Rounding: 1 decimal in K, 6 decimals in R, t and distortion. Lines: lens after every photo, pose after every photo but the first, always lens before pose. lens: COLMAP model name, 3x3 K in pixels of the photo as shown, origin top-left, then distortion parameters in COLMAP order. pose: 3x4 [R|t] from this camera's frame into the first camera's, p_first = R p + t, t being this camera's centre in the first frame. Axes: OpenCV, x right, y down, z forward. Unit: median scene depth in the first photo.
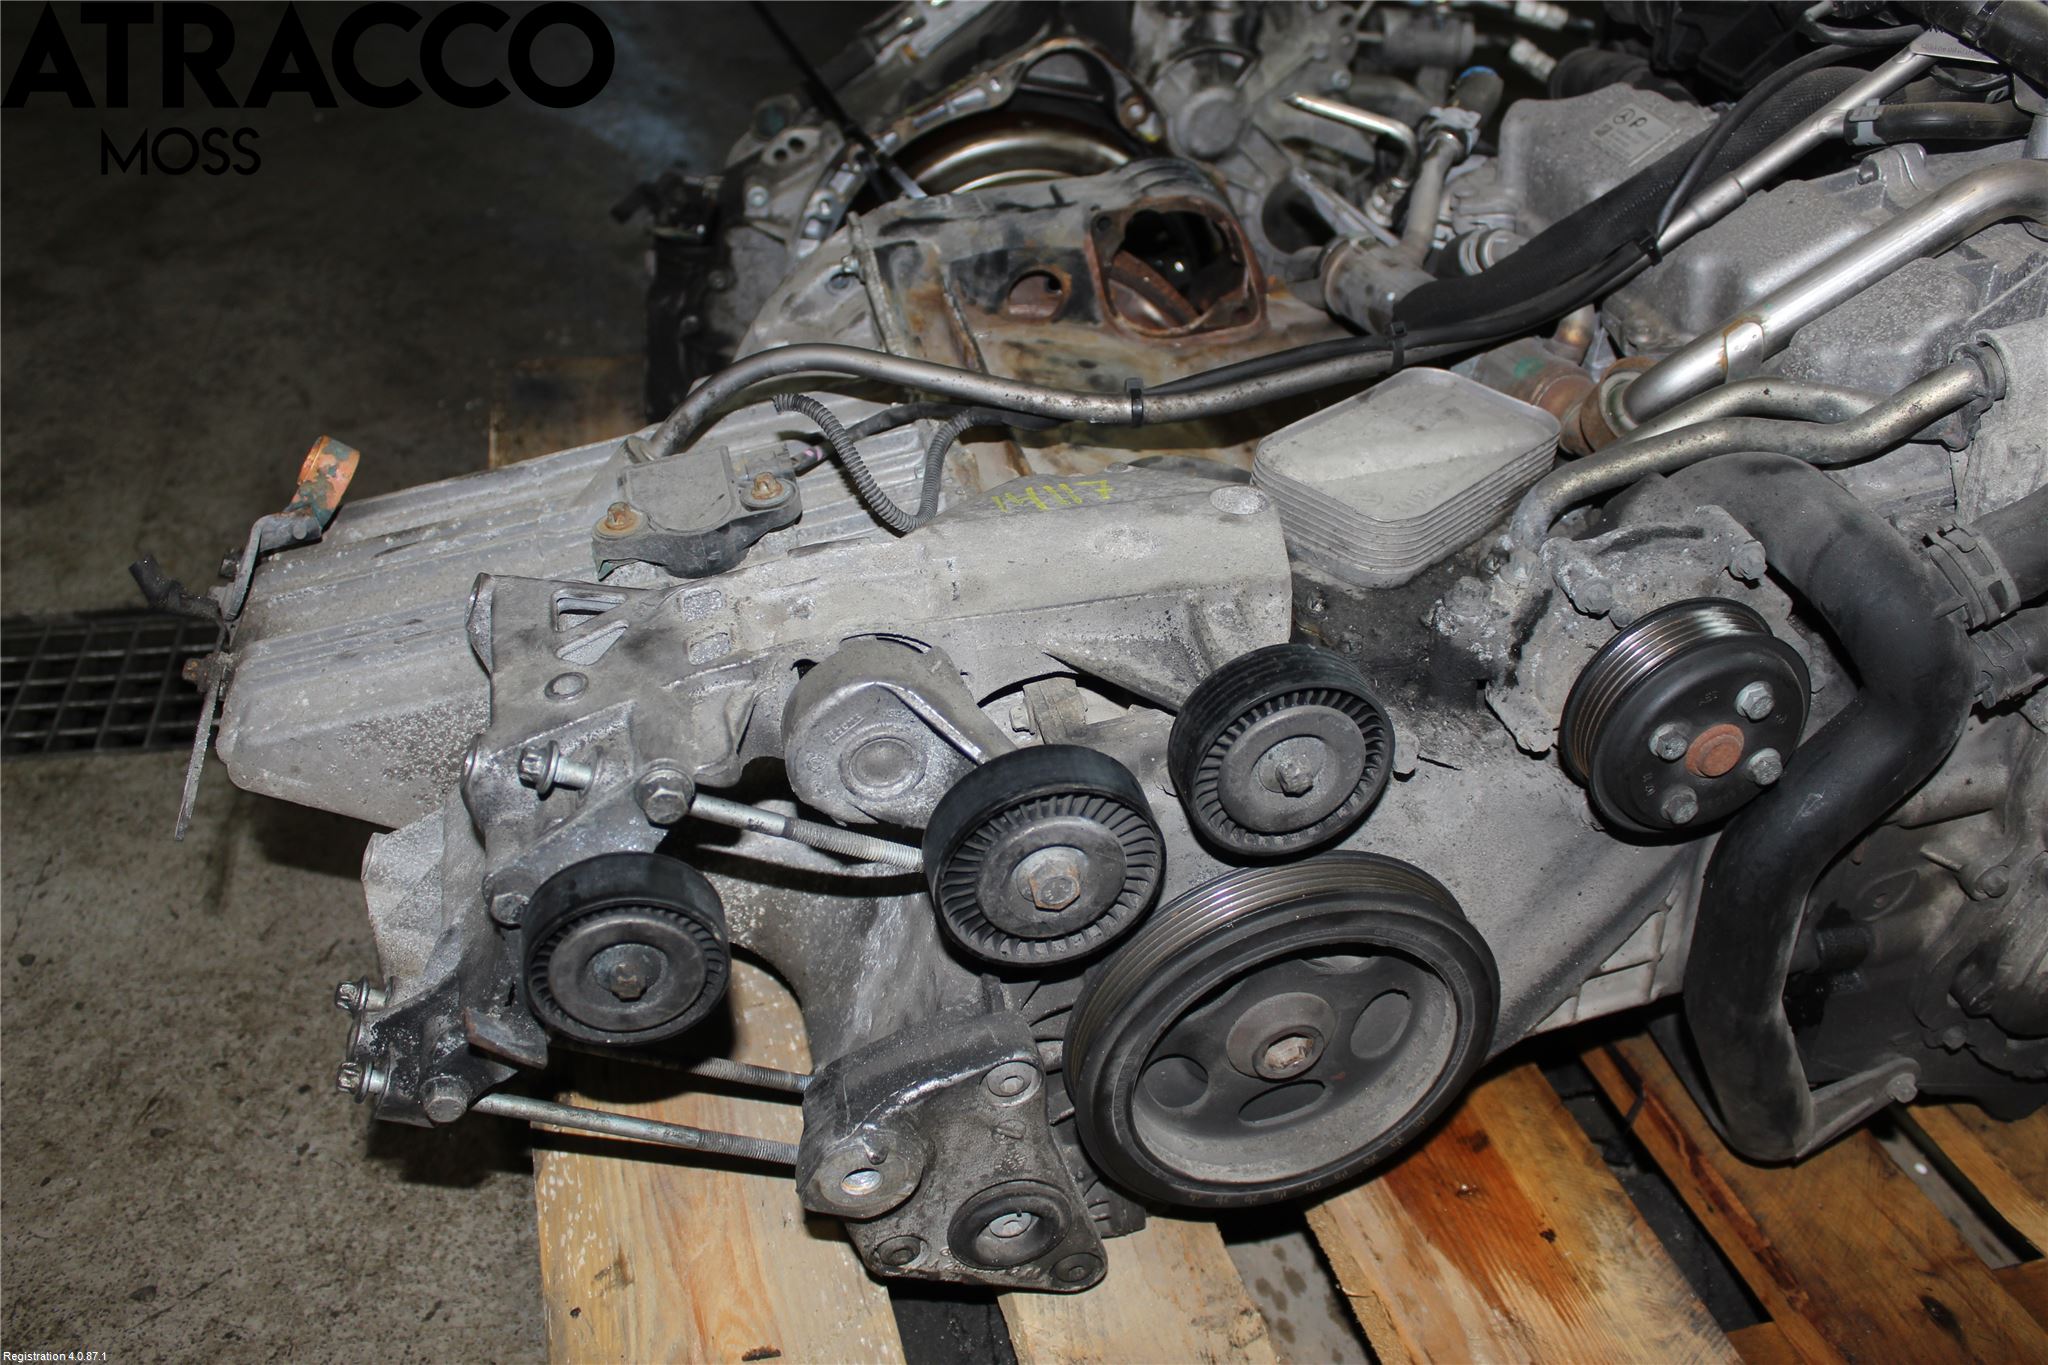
lens RADIAL K [[1784.7, 0, 1032.5], [0, 1784.7, 683.8], [0, 0, 1]] dist [-0.145932, 0.124830]
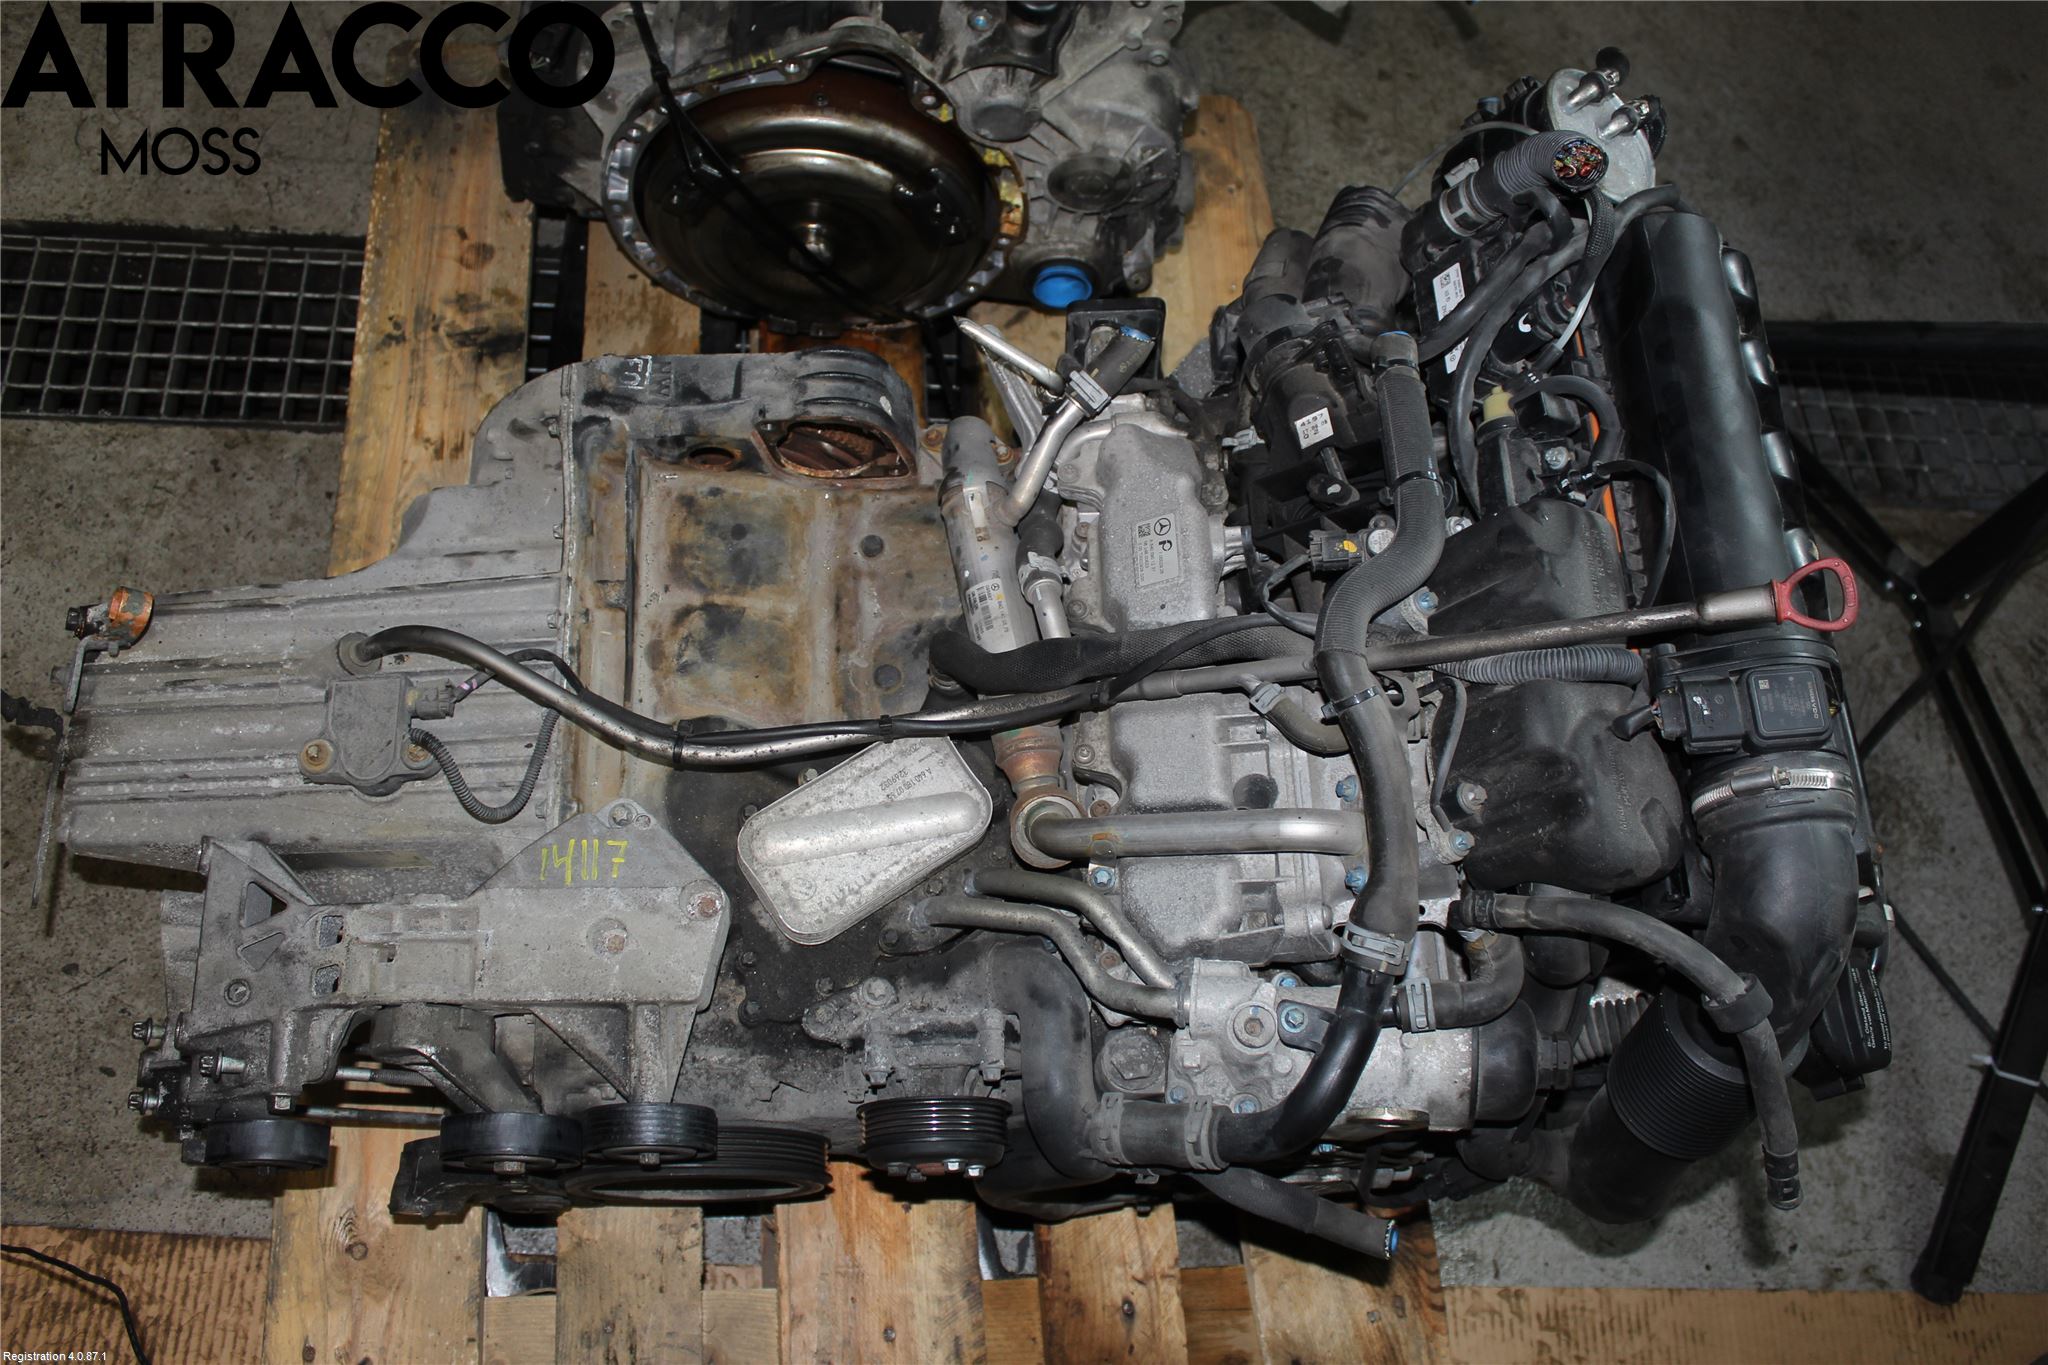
lens RADIAL K [[1784.7, 0, 1030.4], [0, 1784.7, 679.1], [0, 0, 1]] dist [-0.145932, 0.124830]
pose [[0.976132, 0.217123, 0.004906, 0.244837], [-0.187030, 0.828932, 0.527154, -0.785873], [0.110390, -0.515490, 0.849755, -0.081857]]
